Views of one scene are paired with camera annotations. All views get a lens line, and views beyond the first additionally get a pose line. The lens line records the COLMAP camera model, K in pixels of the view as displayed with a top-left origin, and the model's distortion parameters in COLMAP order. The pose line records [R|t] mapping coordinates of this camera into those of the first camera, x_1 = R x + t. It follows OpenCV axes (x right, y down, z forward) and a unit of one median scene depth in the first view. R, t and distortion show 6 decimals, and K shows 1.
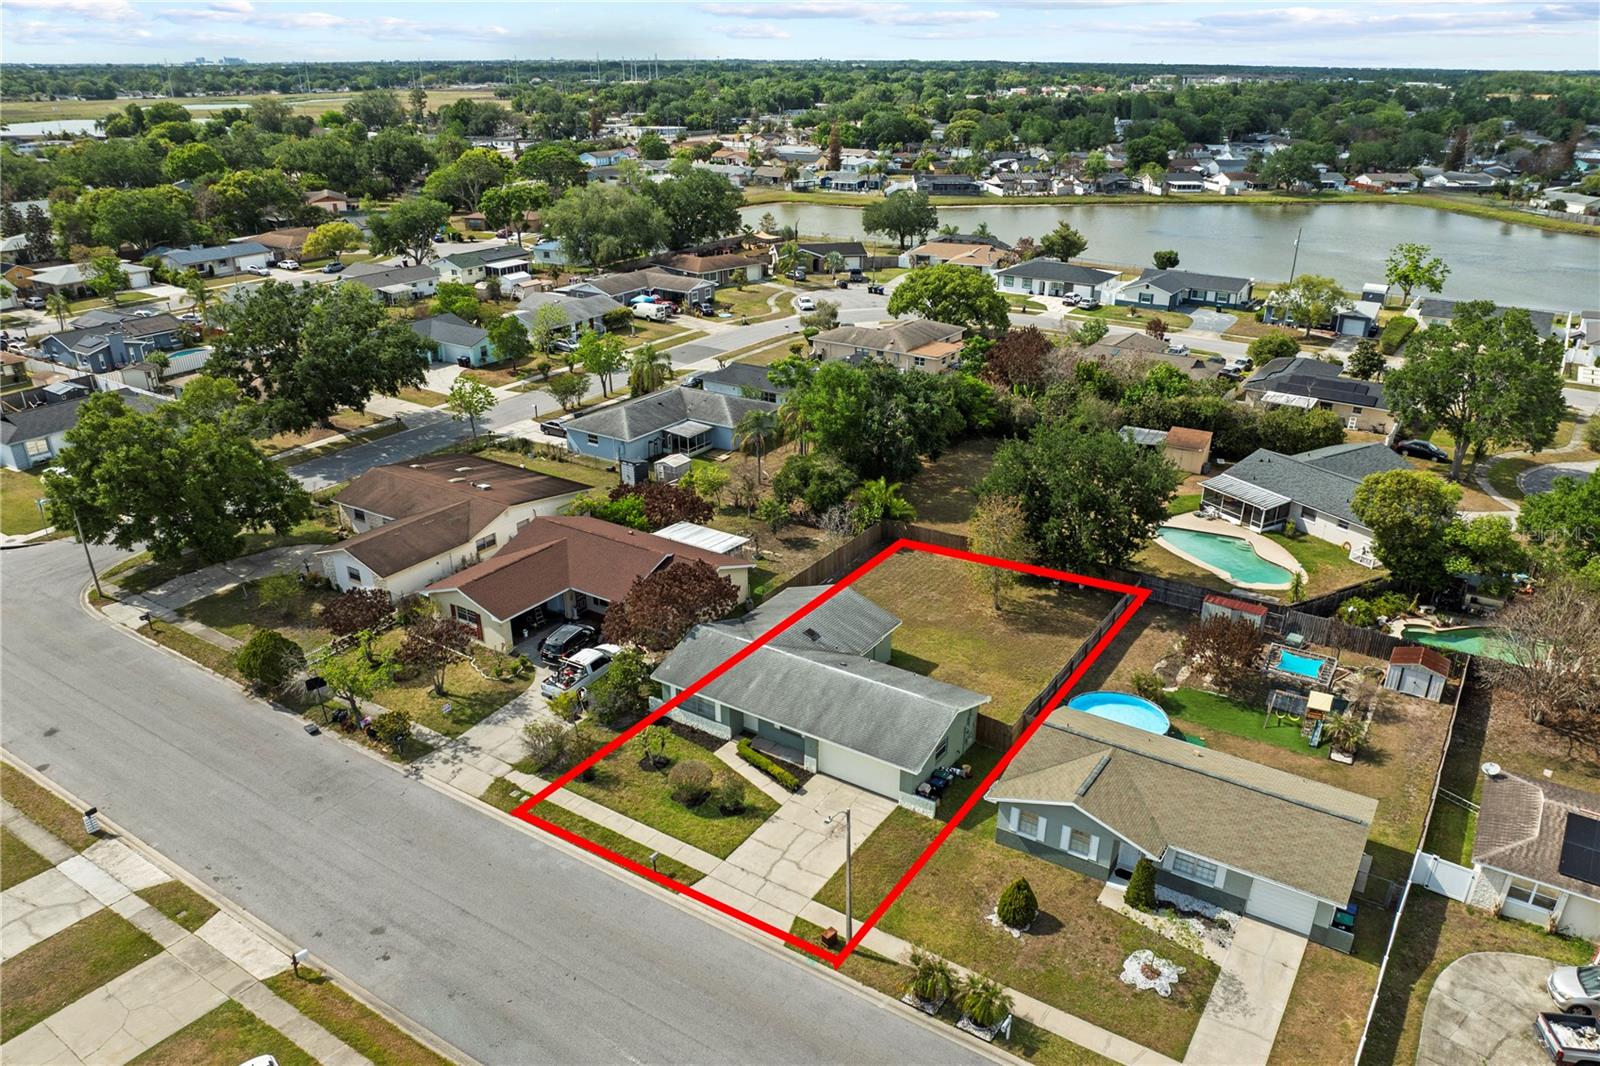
lens RADIAL K [[1118.5, 0, 803.5], [0, 1118.5, 589.9], [0, 0, 1]] dist [-0.037119, -0.006078]
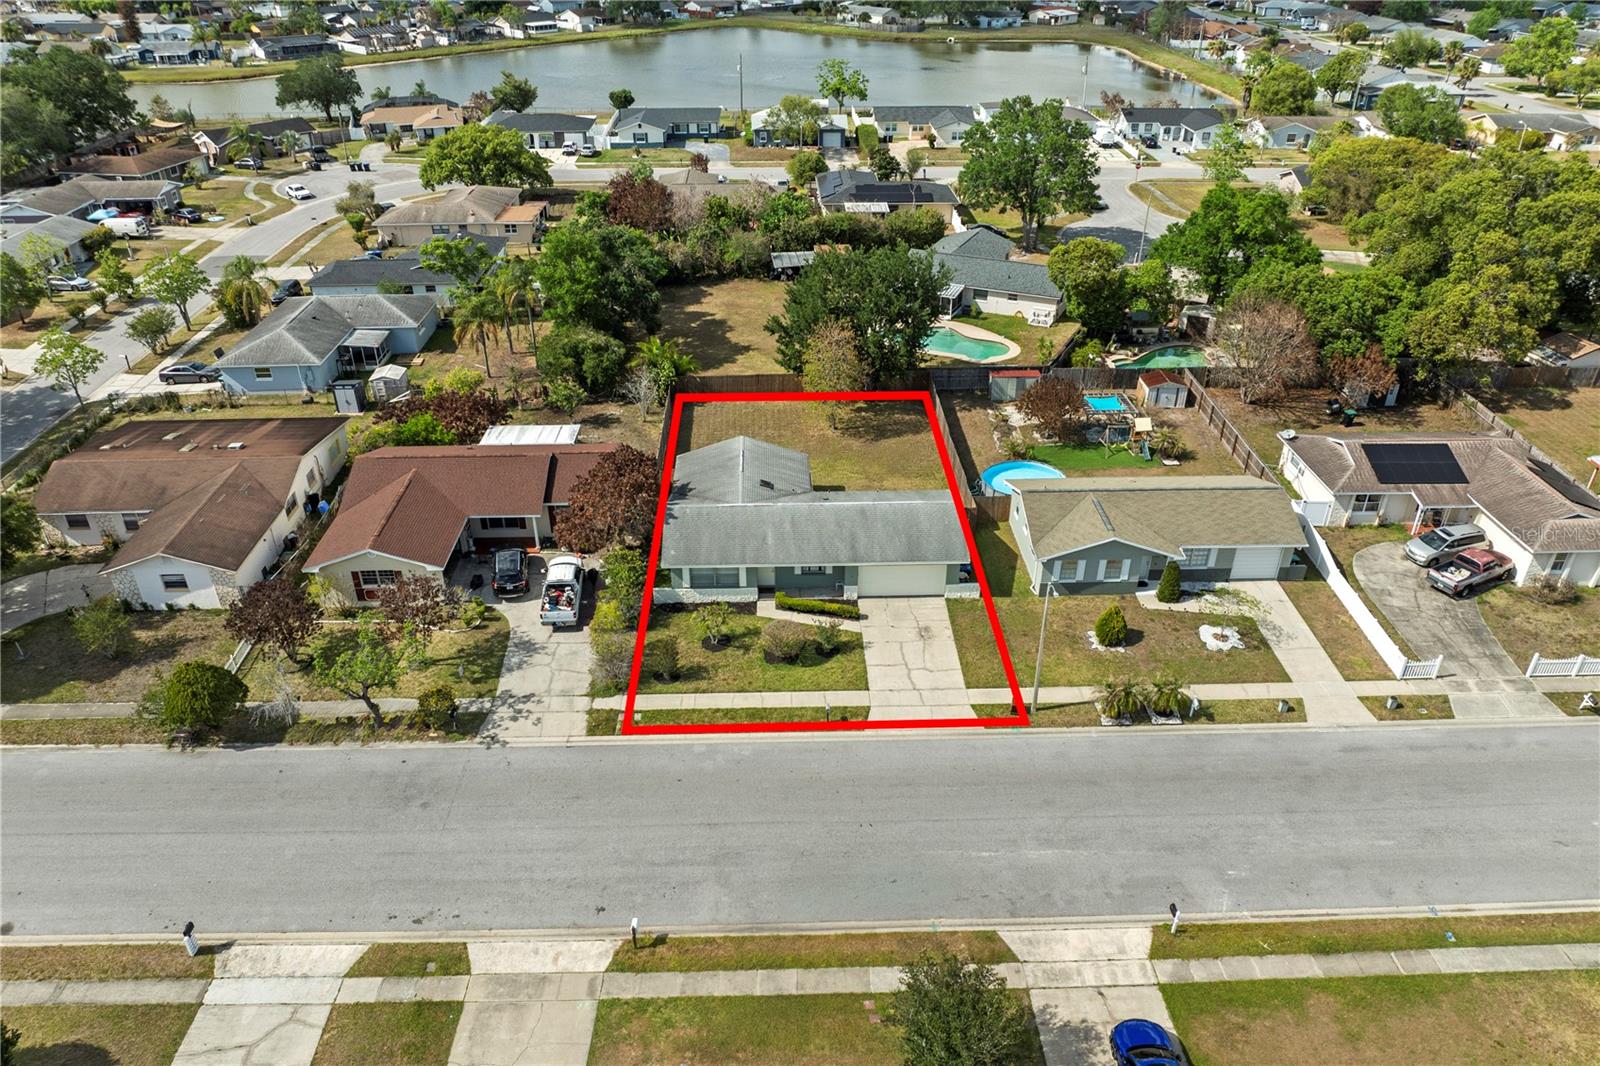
lens RADIAL K [[1116.6, 0, 795.4], [0, 1116.6, 592.2], [0, 0, 1]] dist [-0.062851, 0.035891]
pose [[0.819837, -0.310571, 0.481053, -0.427371], [0.249820, 0.949957, 0.187540, -0.044221], [-0.515225, -0.033576, 0.856397, 0.091112]]
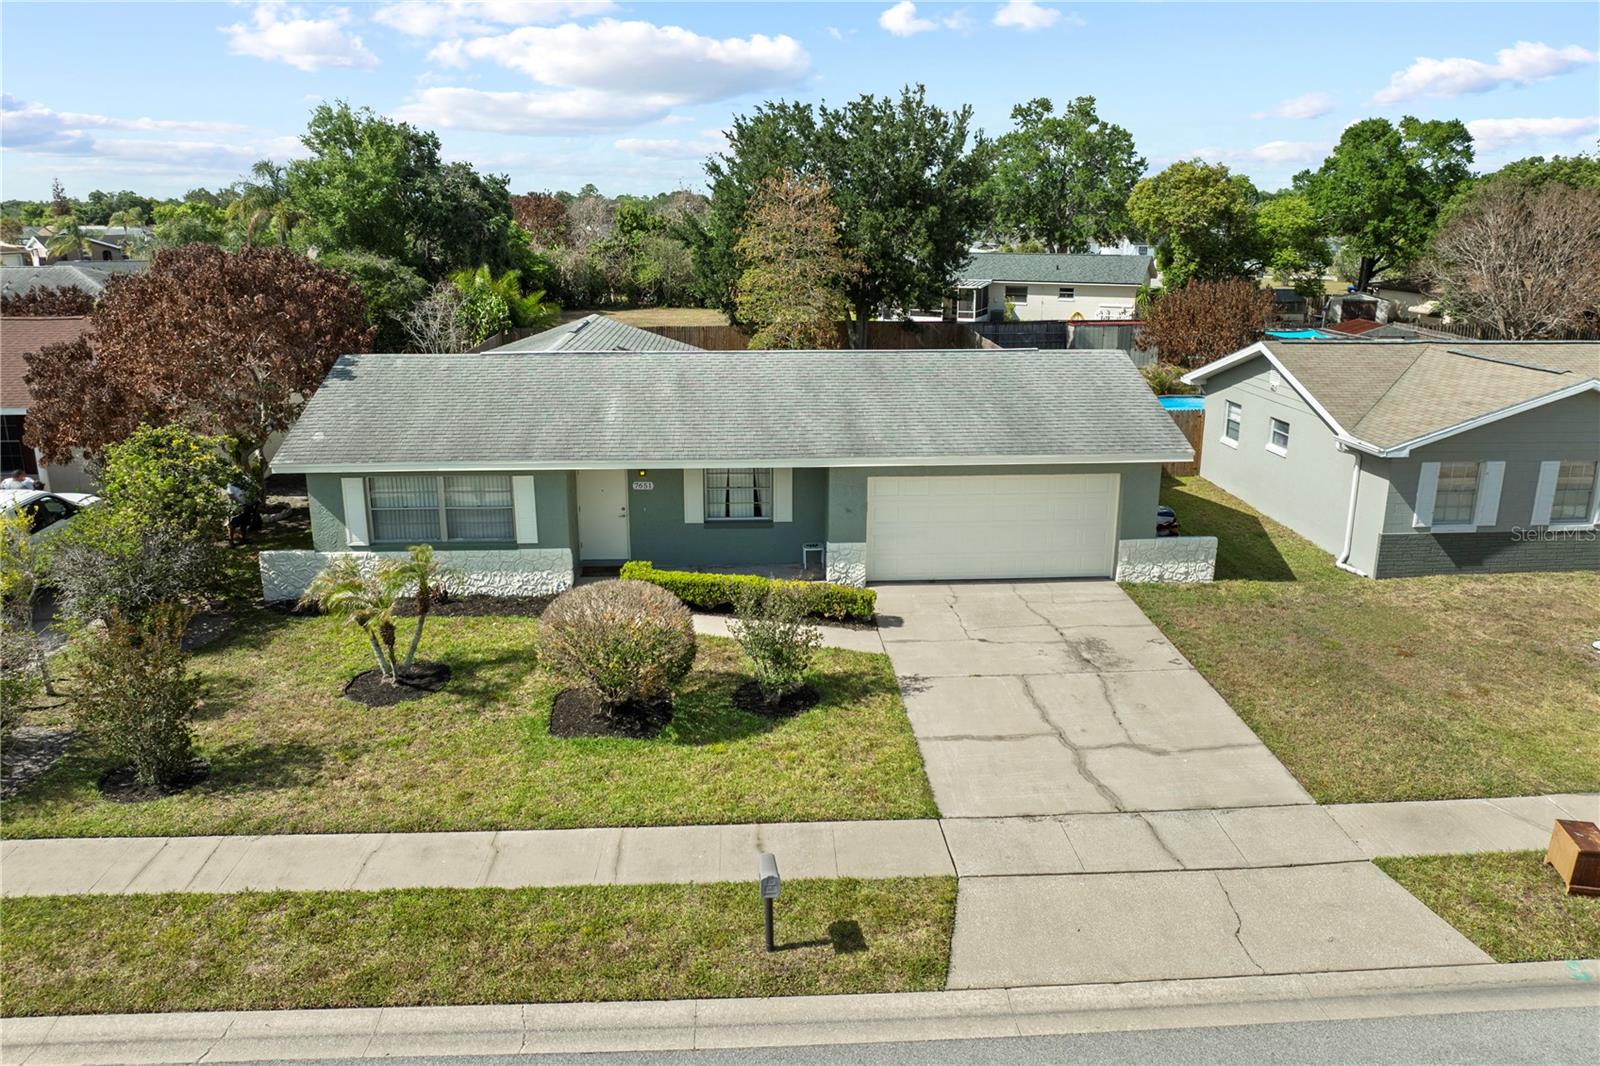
lens RADIAL K [[1104.9, 0, 800.0], [0, 1104.9, 533.0], [0, 0, 1]] dist [-0.045073, -0.001038]
pose [[0.800548, -0.168218, 0.575174, -0.164693], [0.259015, 0.962640, -0.078968, 0.132744], [-0.540402, 0.212196, 0.814211, 0.555439]]
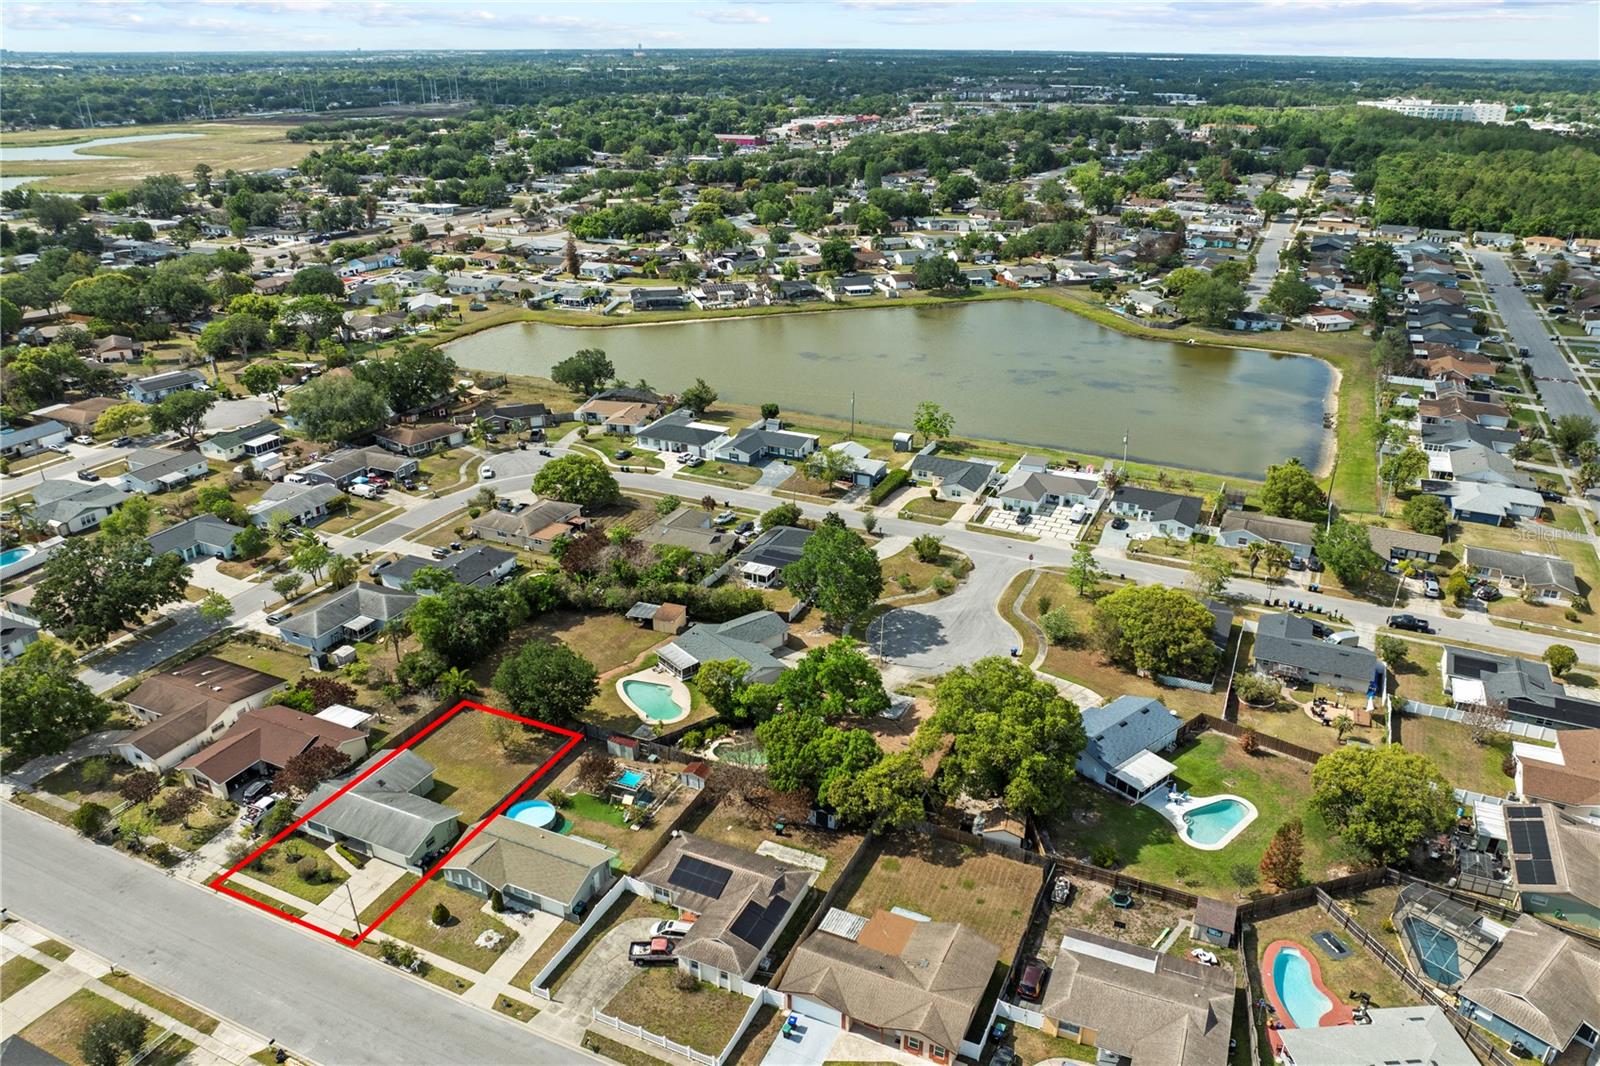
lens RADIAL K [[1116.6, 0, 795.4], [0, 1116.6, 592.2], [0, 0, 1]] dist [-0.062851, 0.035891]
pose [[0.990011, -0.063892, 0.125680, 0.435874], [0.062470, 0.997931, 0.015228, -0.239540], [-0.126392, -0.007224, 0.991954, -0.873383]]
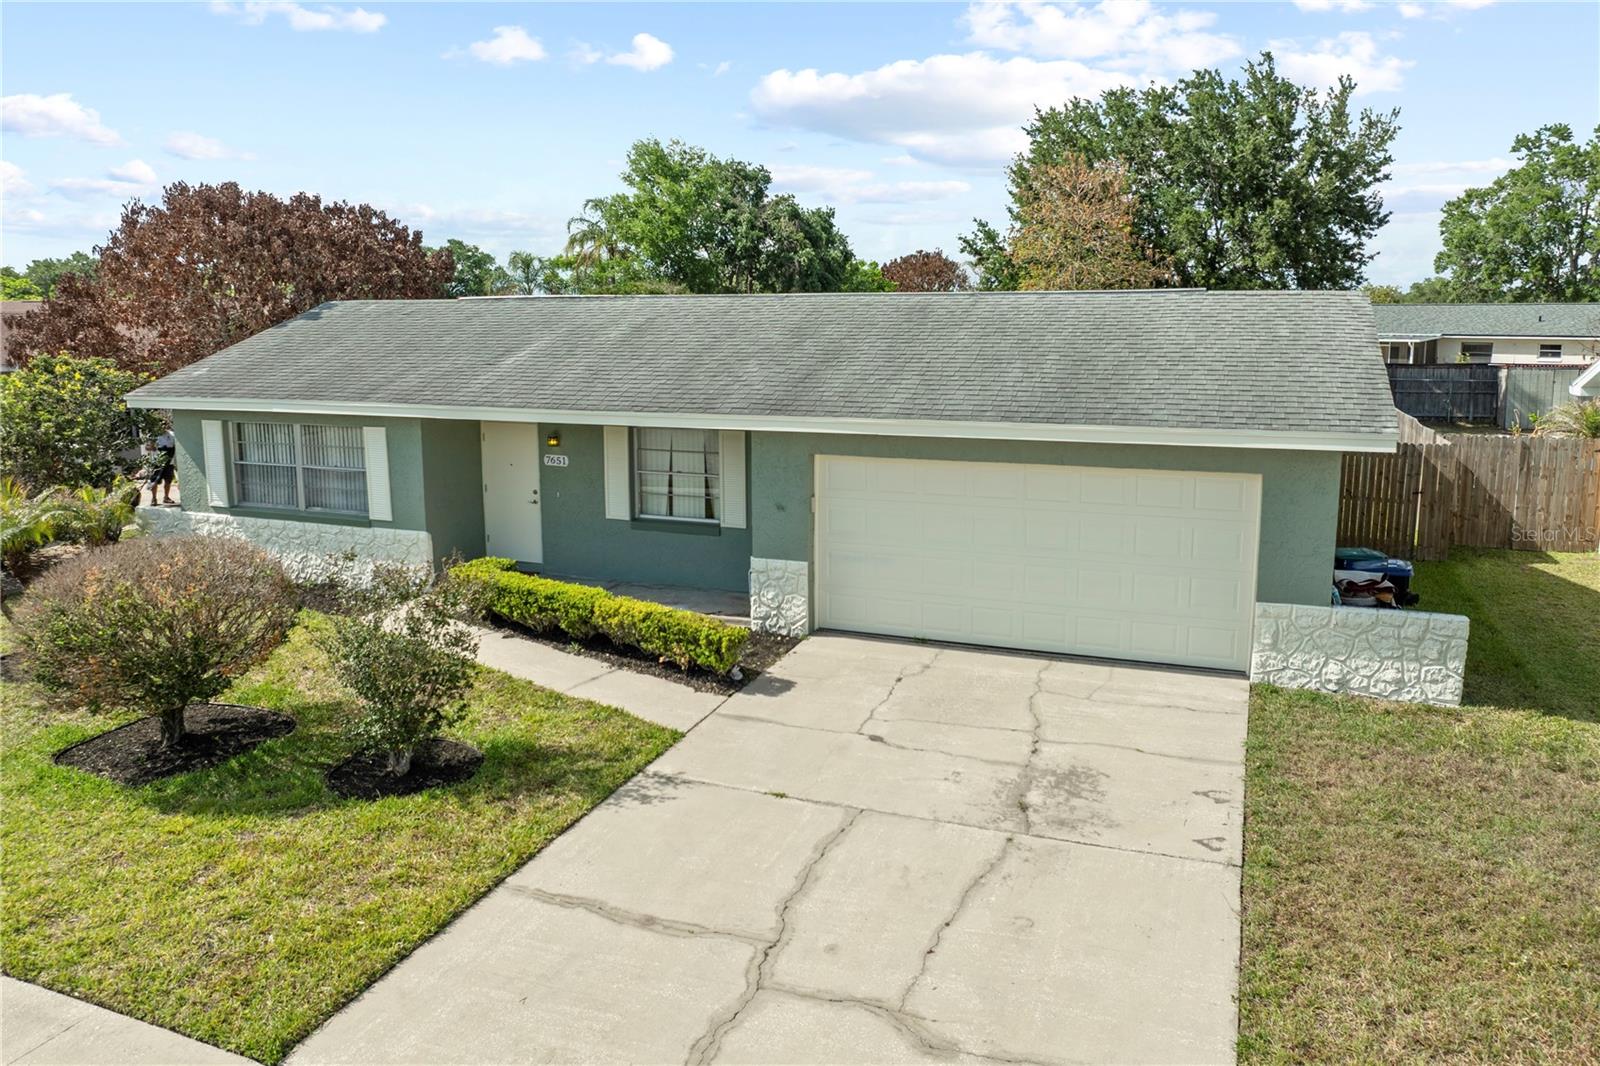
lens RADIAL K [[1119.1, 0, 800.5], [0, 1119.1, 508.8], [0, 0, 1]] dist [-0.061351, 0.039894]
pose [[0.978323, -0.039937, 0.203199, -0.027793], [0.093526, 0.960666, -0.261482, 0.154939], [-0.184763, 0.274818, 0.943577, 0.606848]]
